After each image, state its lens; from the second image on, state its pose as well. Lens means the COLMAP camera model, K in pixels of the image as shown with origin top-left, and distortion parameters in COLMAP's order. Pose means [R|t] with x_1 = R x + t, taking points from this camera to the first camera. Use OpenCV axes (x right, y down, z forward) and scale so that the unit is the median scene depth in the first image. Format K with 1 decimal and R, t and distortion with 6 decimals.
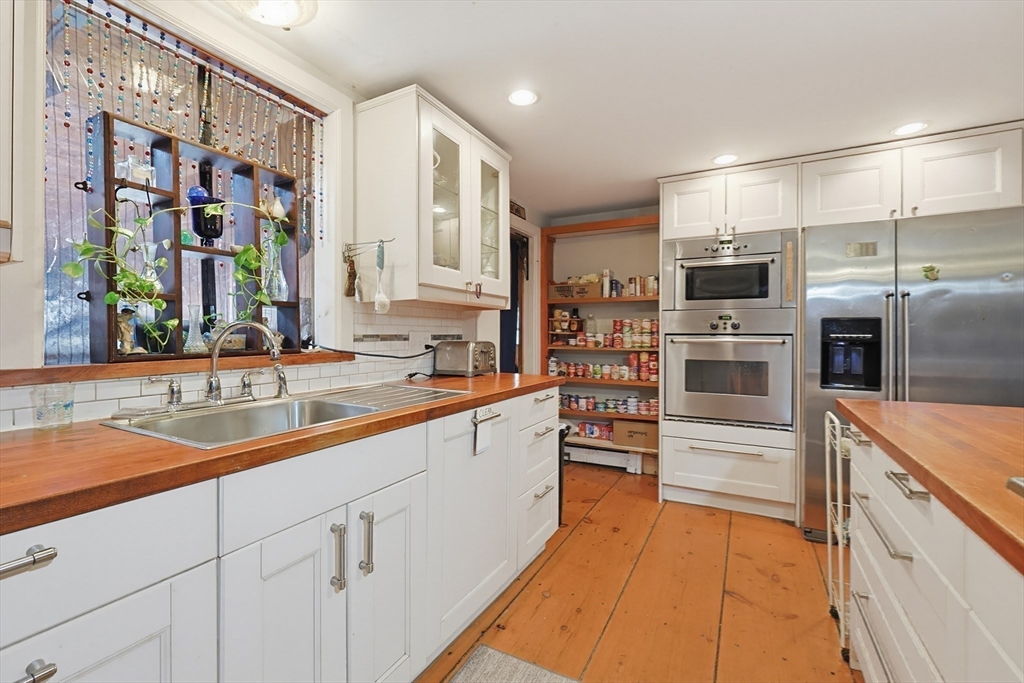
lens RADIAL K [[438.9, 0, 507.1], [0, 438.9, 335.4], [0, 0, 1]] dist [-0.002972, -0.001994]
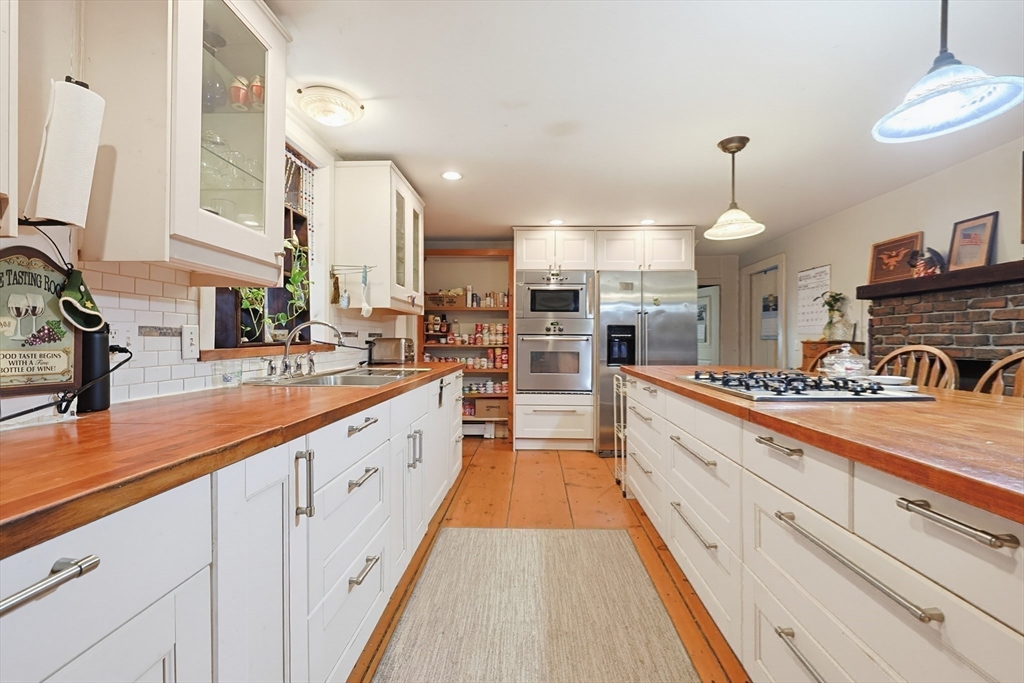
lens RADIAL K [[438.9, 0, 519.6], [0, 438.9, 336.7], [0, 0, 1]] dist [-0.002972, -0.001994]
pose [[0.893163, 0.003708, 0.449718, -0.310378], [-0.001171, 0.999982, -0.005920, 0.014429], [-0.449731, 0.004761, 0.893151, -0.322642]]
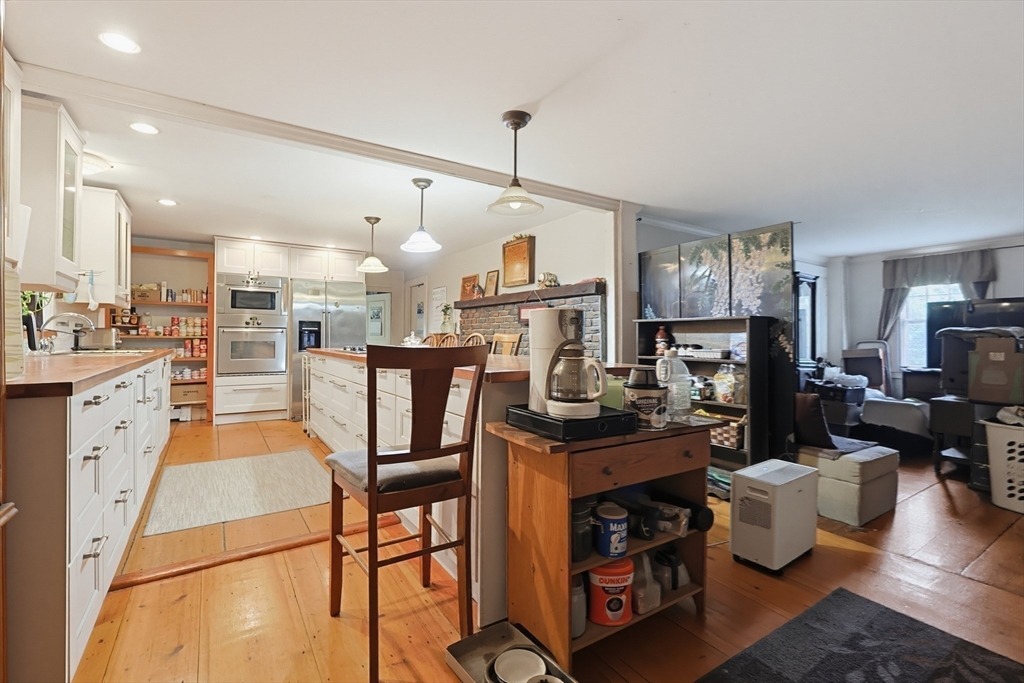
lens RADIAL K [[438.9, 0, 494.4], [0, 438.9, 335.3], [0, 0, 1]] dist [-0.002972, -0.001994]
pose [[0.481835, 0.003339, 0.876256, -0.684989], [-0.002369, 0.999994, -0.002508, 0.034876], [-0.876259, -0.000867, 0.481840, -0.856848]]
